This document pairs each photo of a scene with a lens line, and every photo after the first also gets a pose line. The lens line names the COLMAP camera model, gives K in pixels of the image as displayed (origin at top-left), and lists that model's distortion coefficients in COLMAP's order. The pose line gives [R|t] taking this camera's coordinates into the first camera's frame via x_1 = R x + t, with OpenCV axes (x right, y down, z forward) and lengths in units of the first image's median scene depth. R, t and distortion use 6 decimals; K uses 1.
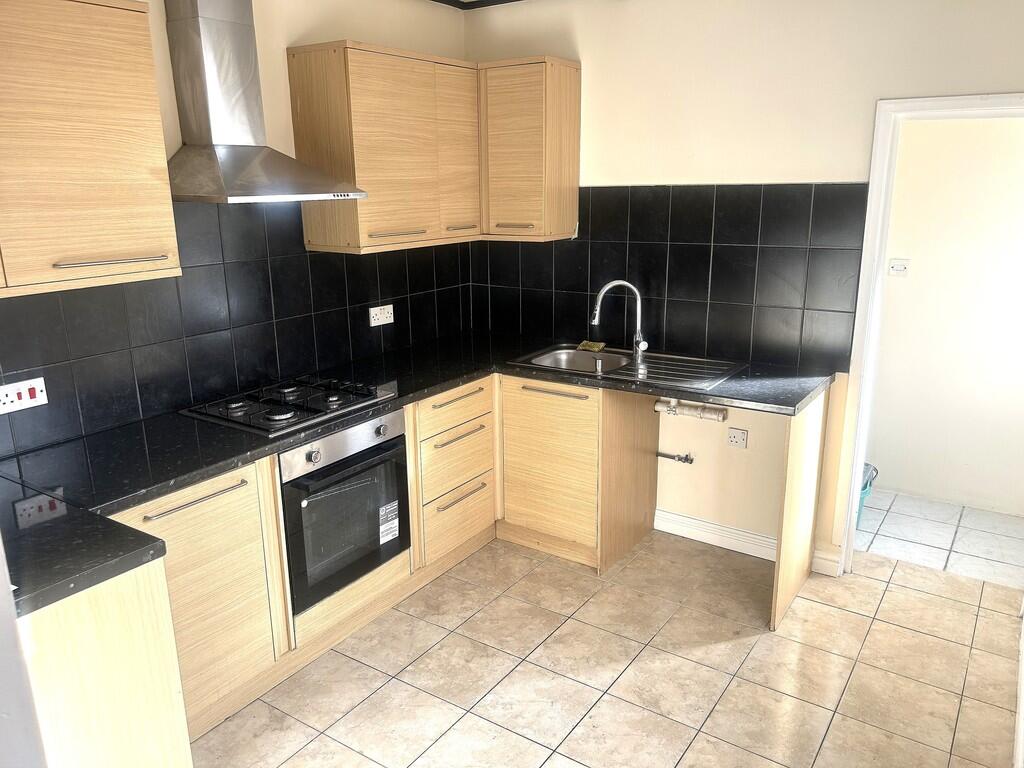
lens RADIAL K [[779.5, 0, 507.3], [0, 779.5, 385.9], [0, 0, 1]] dist [0.030902, -0.010590]
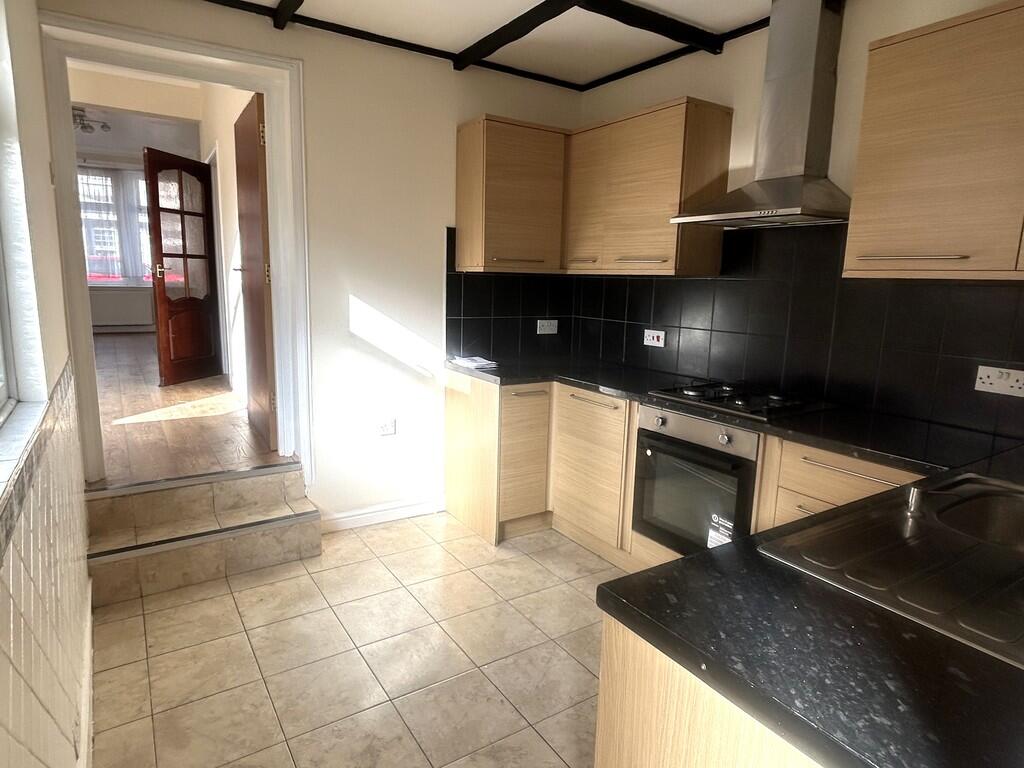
lens RADIAL K [[597.9, 0, 511.7], [0, 597.9, 388.0], [0, 0, 1]] dist [-0.002832, -0.001268]
pose [[-0.380941, 0.173069, -0.908257, 0.645194], [-0.259318, 0.922900, 0.284623, -0.156452], [0.887490, 0.343952, -0.306691, 0.969208]]
